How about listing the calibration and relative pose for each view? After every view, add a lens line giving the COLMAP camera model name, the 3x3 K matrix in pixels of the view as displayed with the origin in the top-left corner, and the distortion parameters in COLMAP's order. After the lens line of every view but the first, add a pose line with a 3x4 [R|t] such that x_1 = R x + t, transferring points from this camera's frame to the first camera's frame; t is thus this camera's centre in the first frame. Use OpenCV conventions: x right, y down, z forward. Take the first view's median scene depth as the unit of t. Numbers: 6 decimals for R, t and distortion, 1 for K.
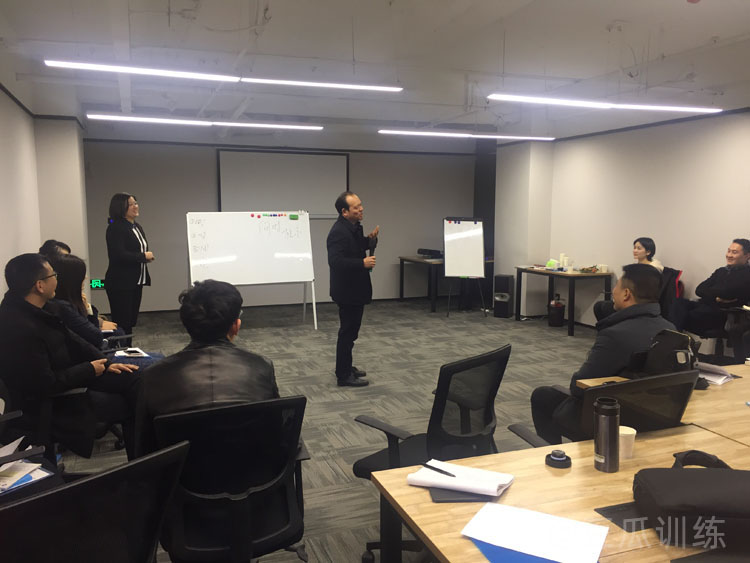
lens RADIAL K [[642.7, 0, 381.4], [0, 642.7, 279.2], [0, 0, 1]] dist [0.084053, -0.111346]
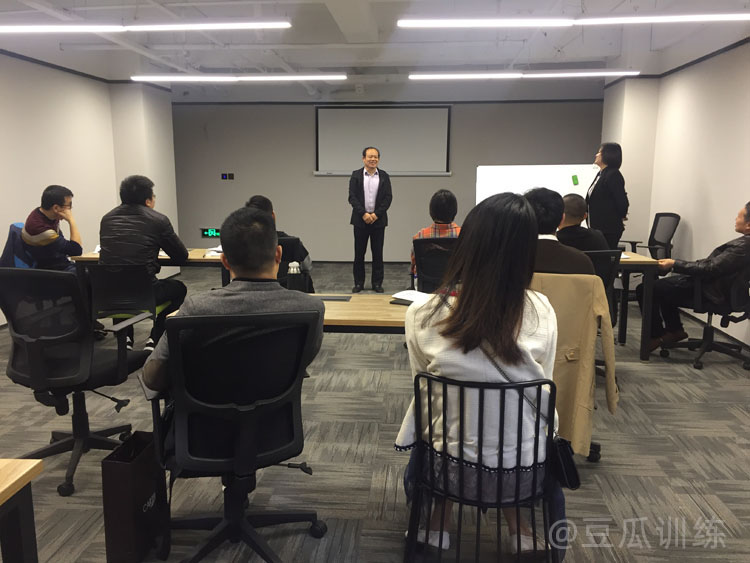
lens RADIAL K [[642.7, 0, 370.8], [0, 642.7, 279.2], [0, 0, 1]] dist [0.084053, -0.111346]
pose [[0.903421, 0.071813, -0.422699, 0.400428], [-0.047870, 0.996604, 0.067003, -0.001303], [0.426075, -0.040298, 0.903790, 0.142145]]
